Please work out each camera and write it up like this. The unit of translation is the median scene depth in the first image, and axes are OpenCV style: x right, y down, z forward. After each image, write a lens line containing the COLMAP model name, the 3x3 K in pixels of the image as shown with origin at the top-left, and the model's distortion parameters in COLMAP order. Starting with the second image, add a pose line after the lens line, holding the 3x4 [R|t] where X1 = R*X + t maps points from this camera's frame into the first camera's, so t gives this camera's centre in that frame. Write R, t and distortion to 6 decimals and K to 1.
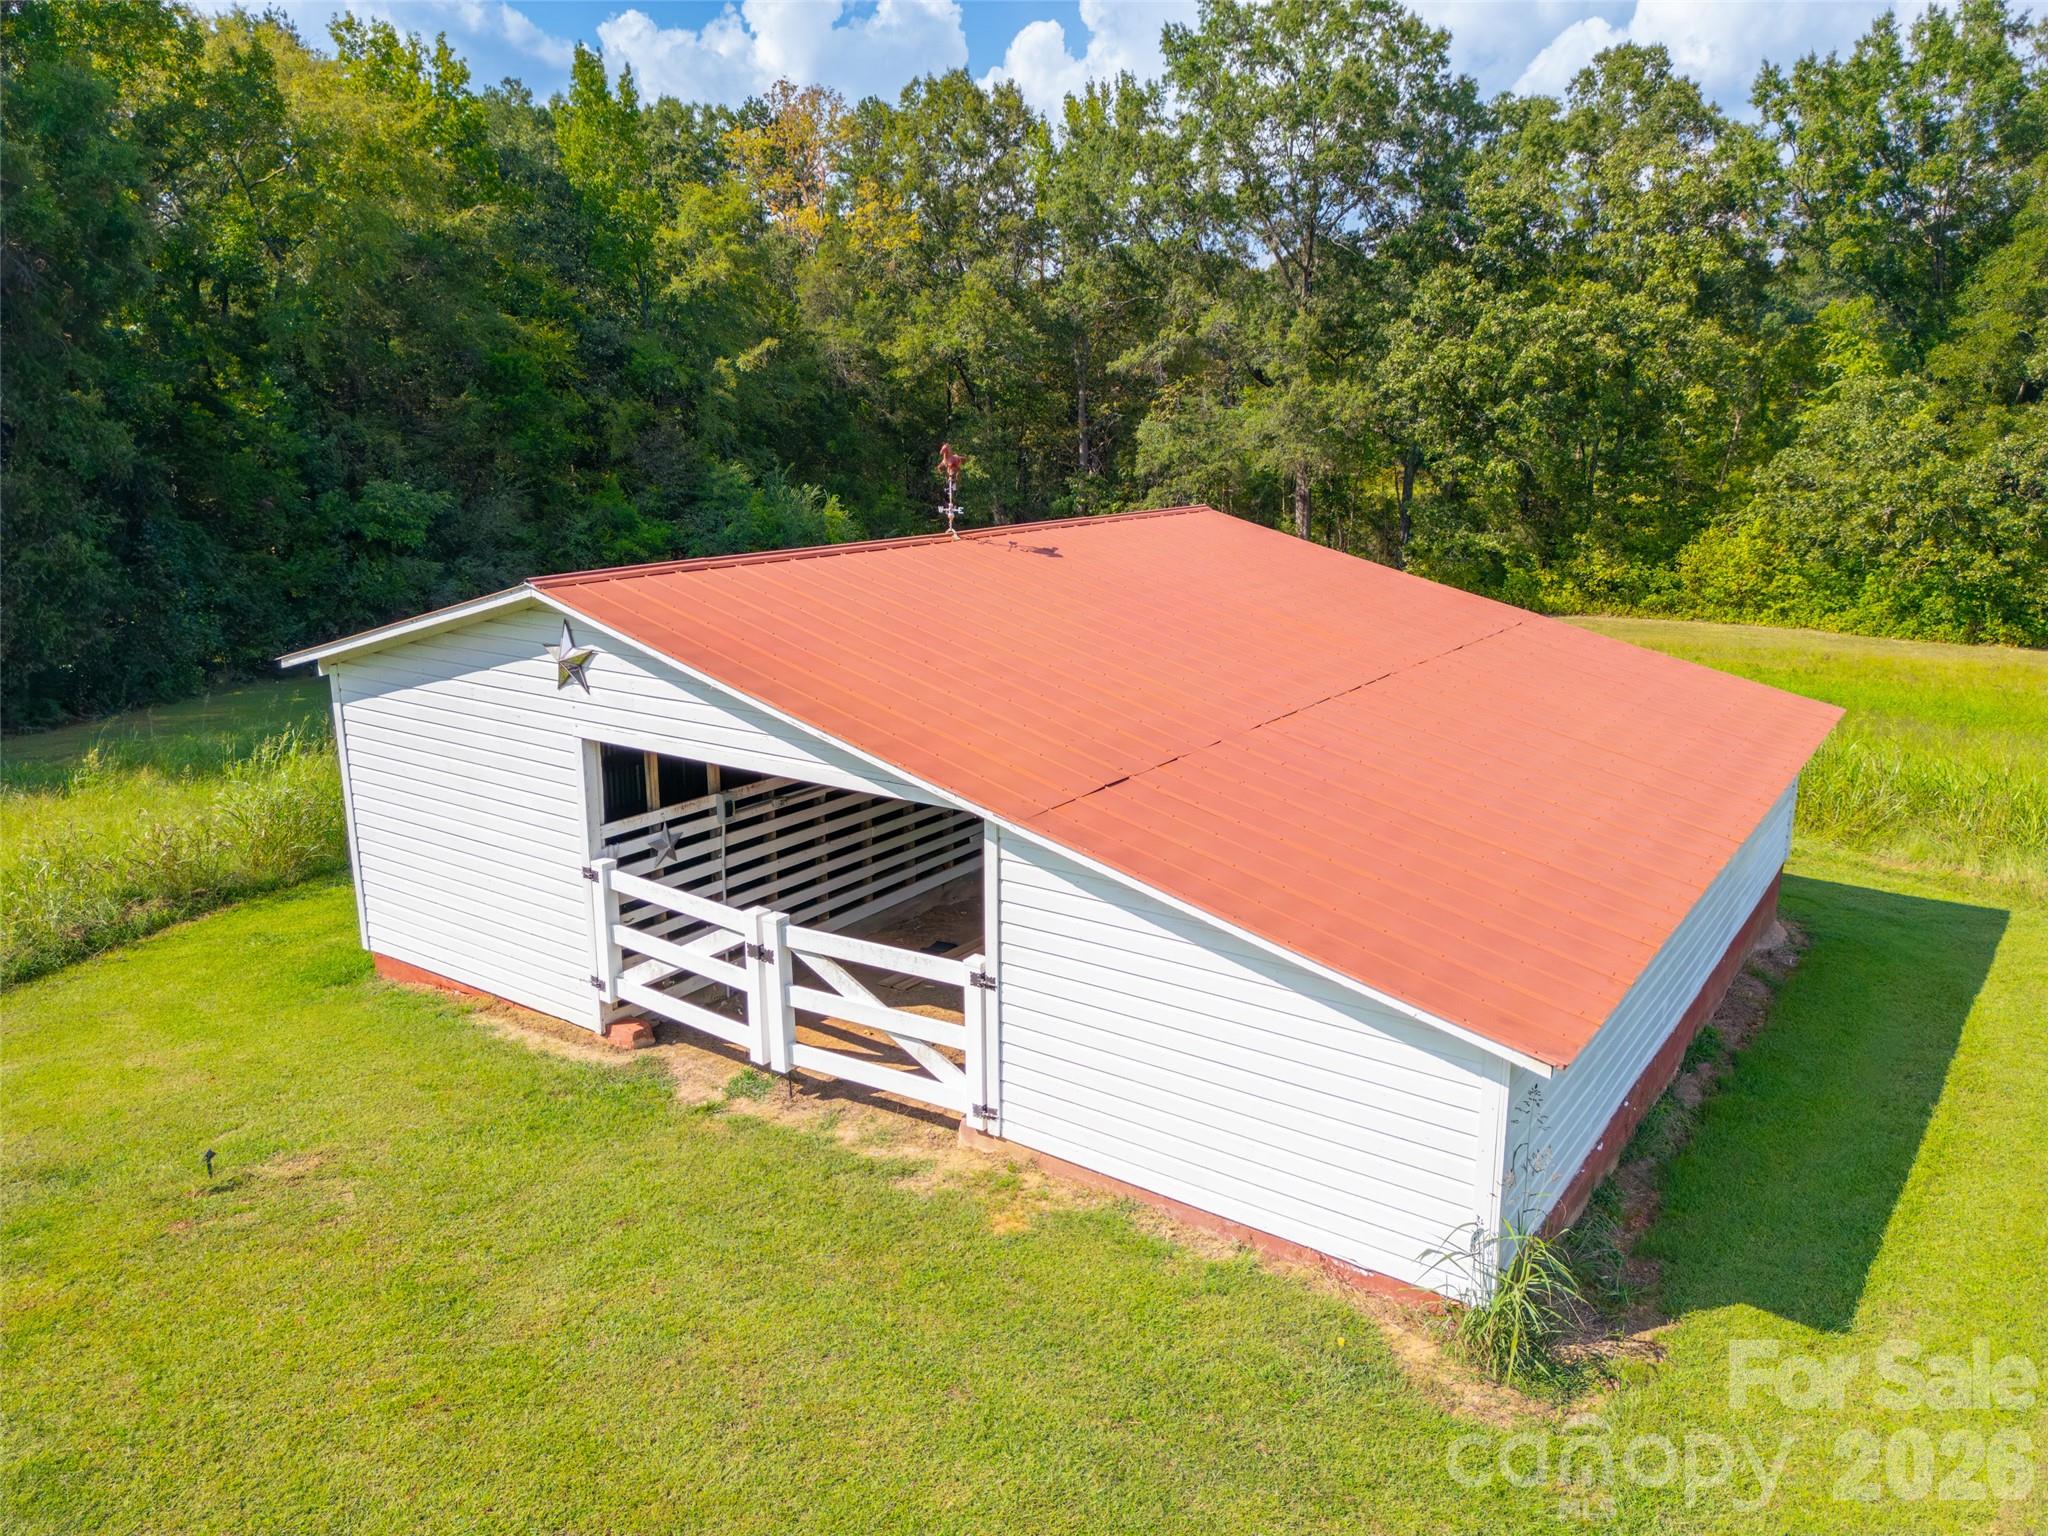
lens RADIAL K [[1447.2, 0, 1024.0], [0, 1447.2, 768.0], [0, 0, 1]] dist [0.037217, -0.000635]
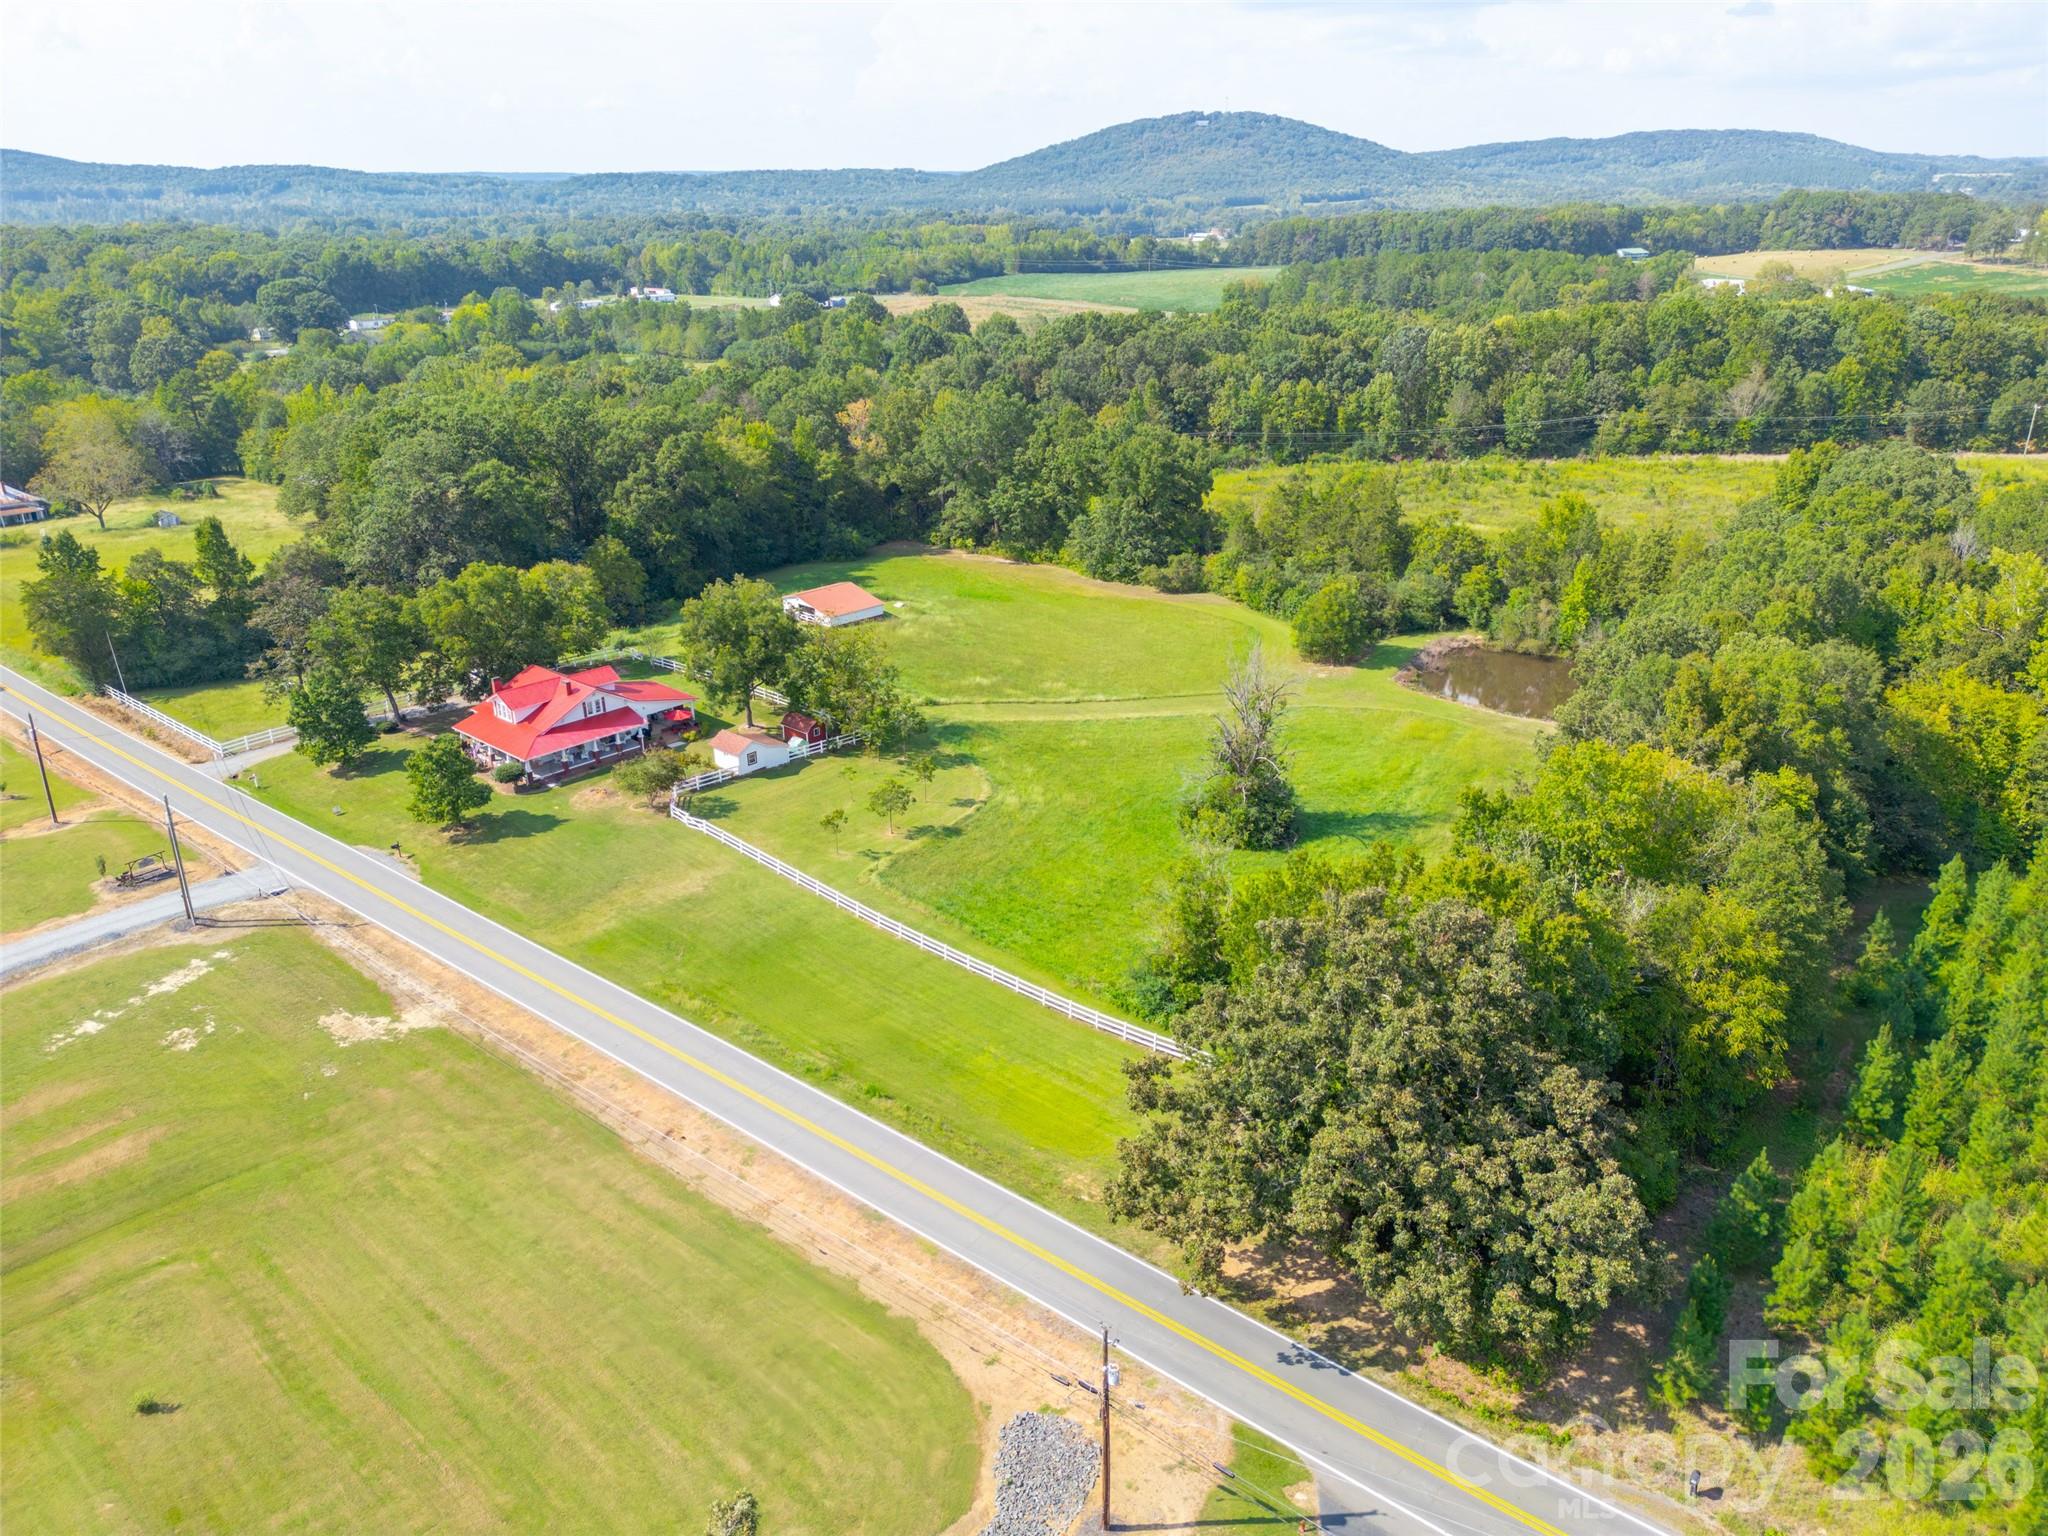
lens RADIAL K [[1385.1, 0, 1024.0], [0, 1385.1, 768.0], [0, 0, 1]] dist [0.068991, -0.000216]
pose [[0.990487, 0.058126, -0.124729, 0.880531], [-0.039345, 0.988193, 0.148075, -0.121037], [0.131864, -0.141759, 0.981079, -2.931139]]
